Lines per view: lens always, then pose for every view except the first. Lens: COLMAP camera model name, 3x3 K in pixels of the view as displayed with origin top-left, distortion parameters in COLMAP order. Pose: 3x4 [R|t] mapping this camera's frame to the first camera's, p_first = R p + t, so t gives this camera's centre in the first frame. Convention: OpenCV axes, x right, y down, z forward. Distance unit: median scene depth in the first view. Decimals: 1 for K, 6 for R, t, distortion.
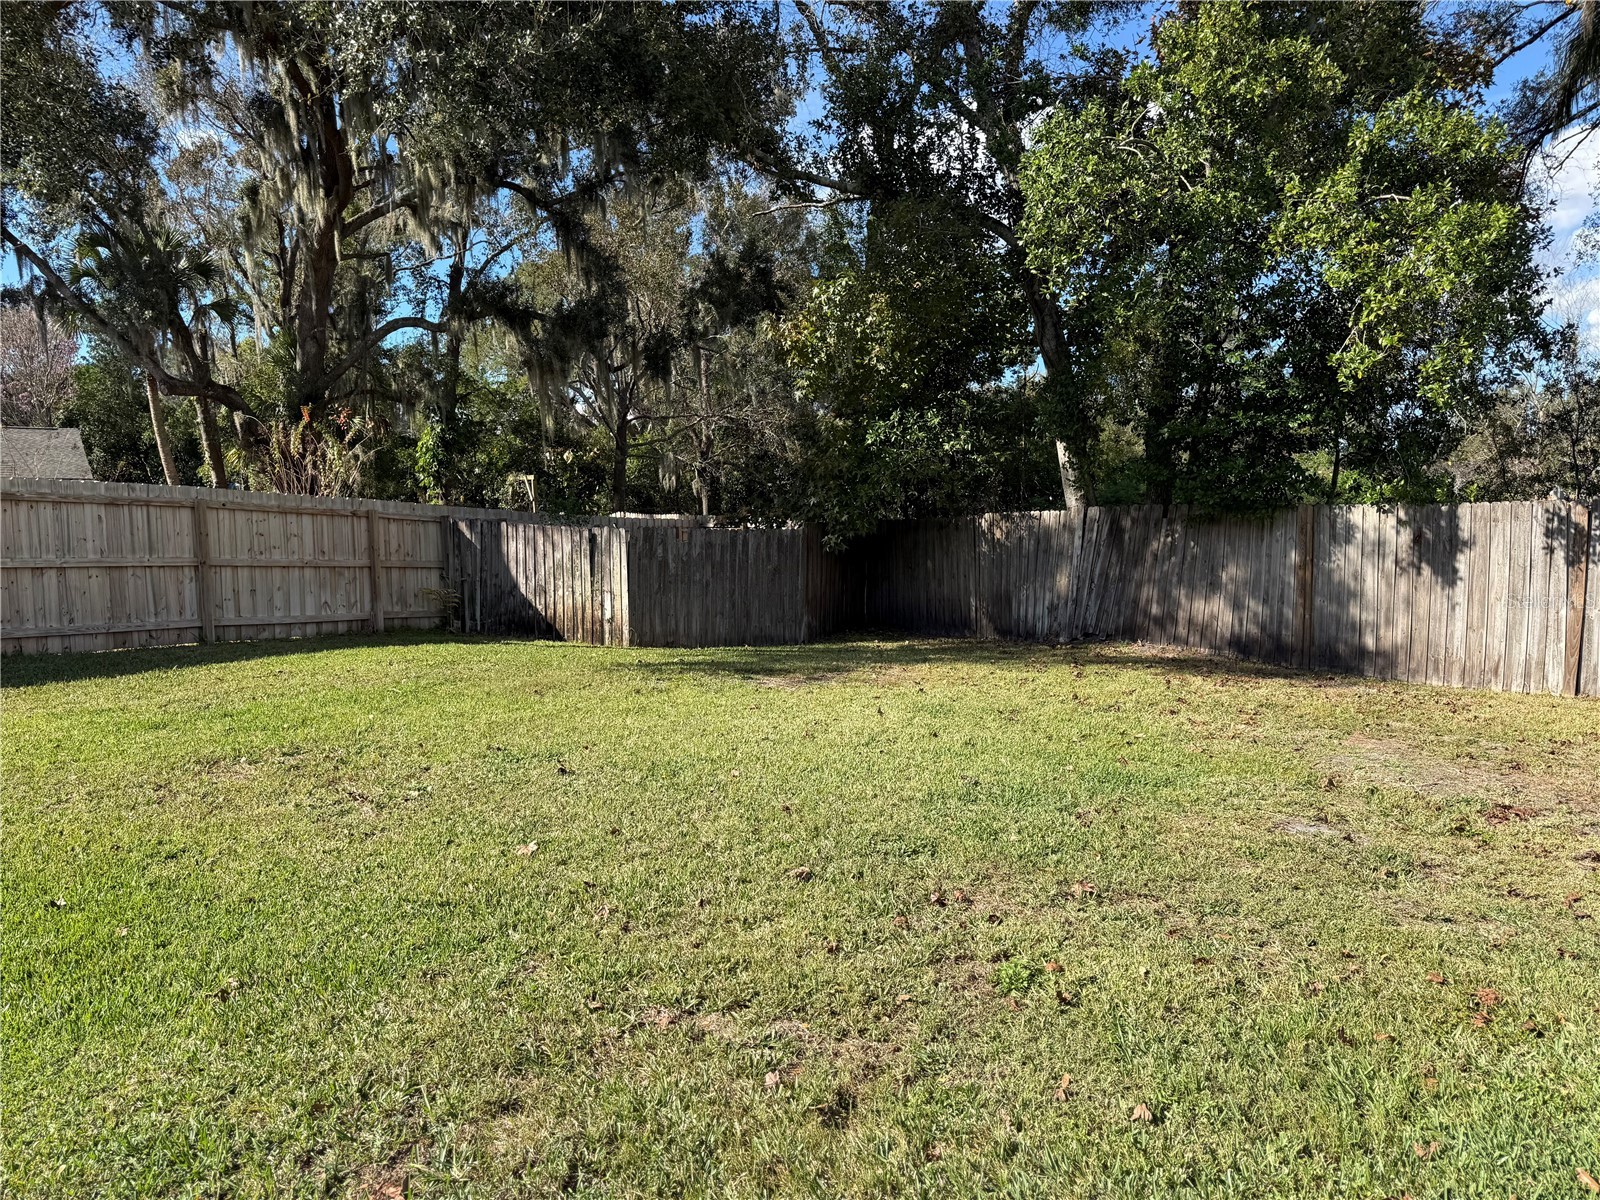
lens RADIAL K [[1115.9, 0, 800.1], [0, 1115.9, 612.1], [0, 0, 1]] dist [0.066631, -0.092127]
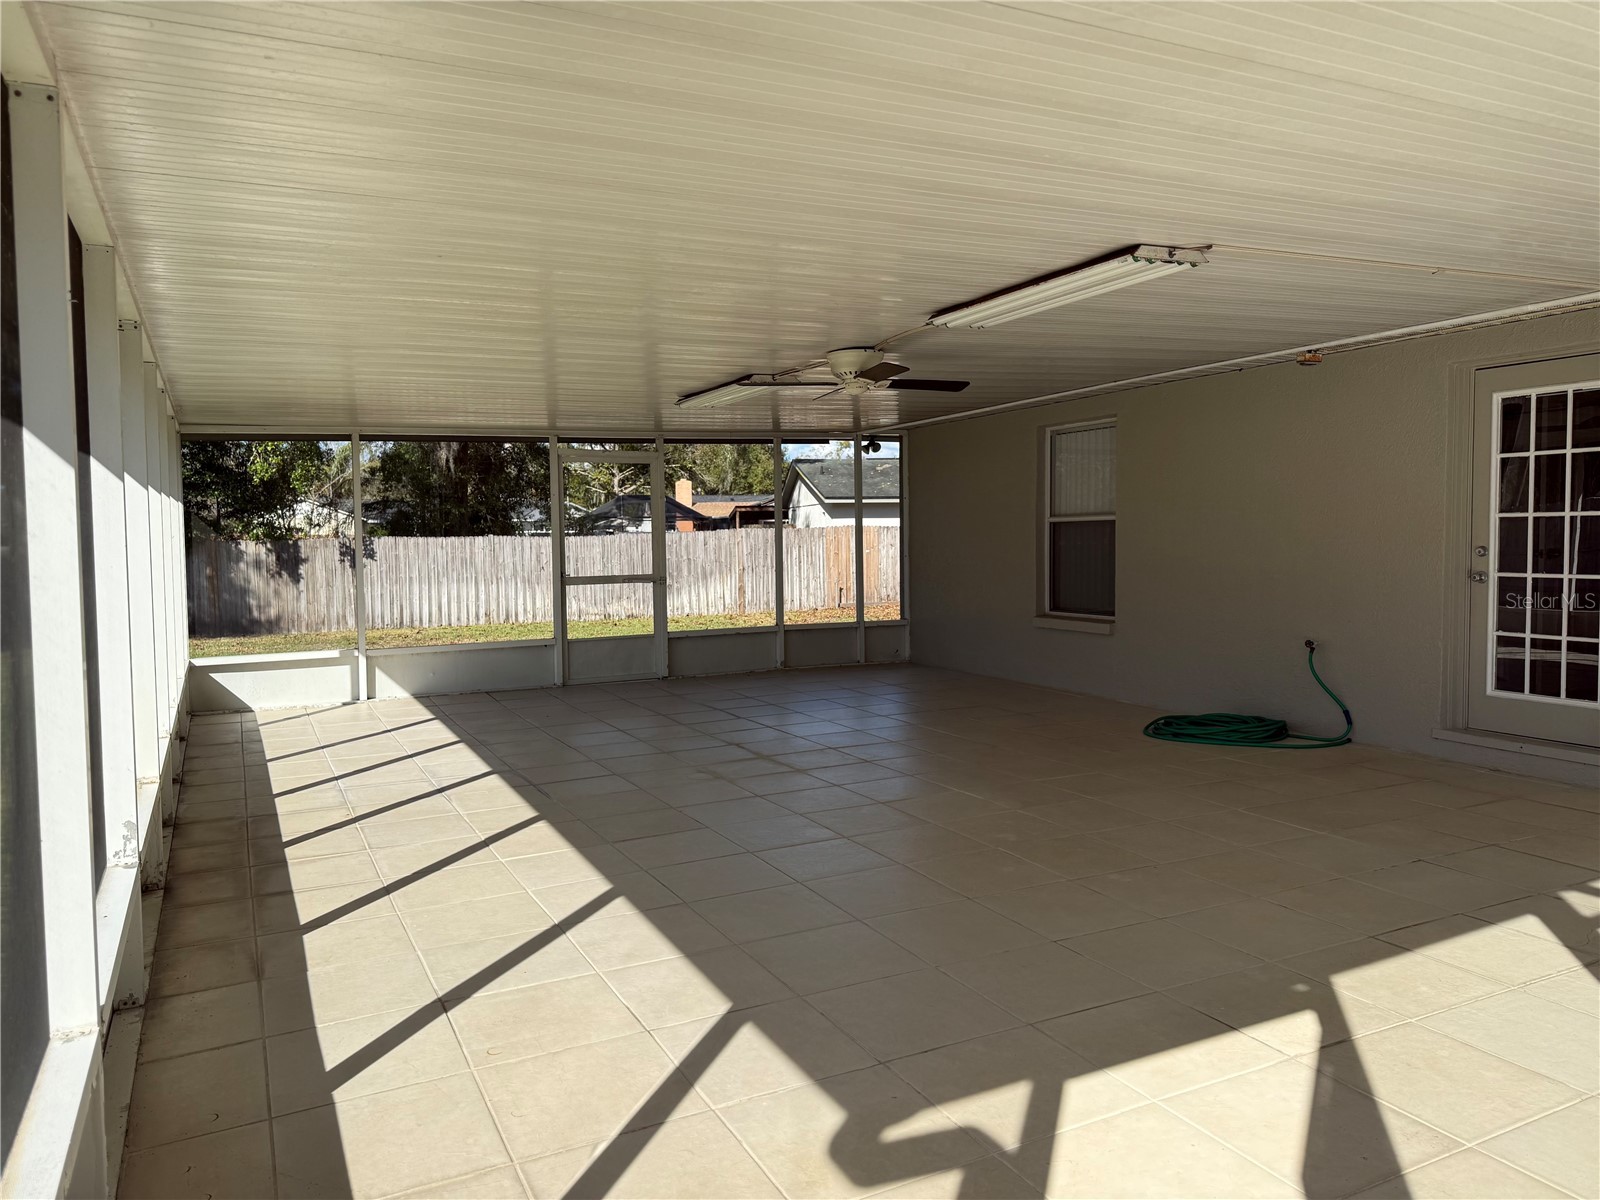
lens RADIAL K [[1115.9, 0, 806.4], [0, 1115.9, 590.9], [0, 0, 1]] dist [0.066631, -0.092127]
pose [[0.438695, -0.044725, 0.897522, -0.720465], [0.091985, 0.995750, 0.004659, 0.058513], [-0.893916, 0.080515, 0.440944, -0.591523]]
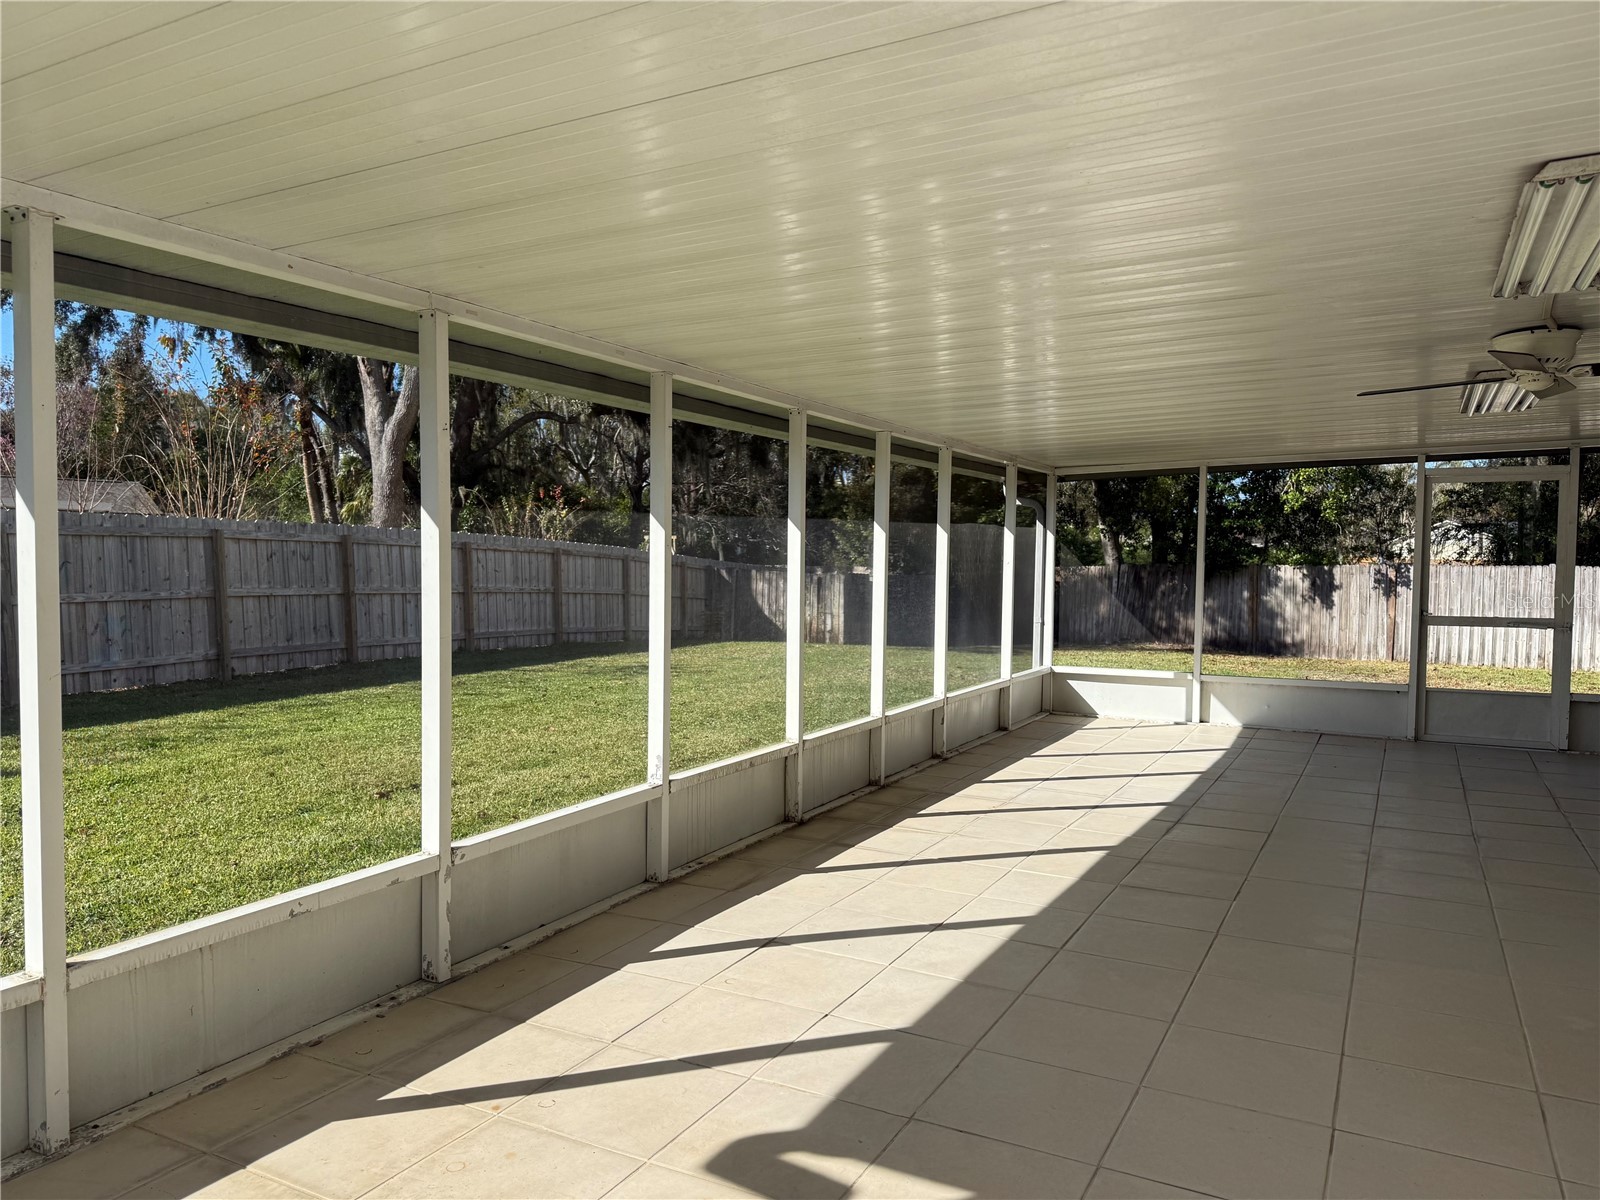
lens RADIAL K [[1115.9, 0, 804.3], [0, 1115.9, 592.9], [0, 0, 1]] dist [0.066631, -0.092127]
pose [[0.990924, 0.009293, 0.134105, -0.539093], [-0.000840, 0.998016, -0.062955, 0.067672], [-0.134424, 0.062271, 0.988965, -0.742057]]
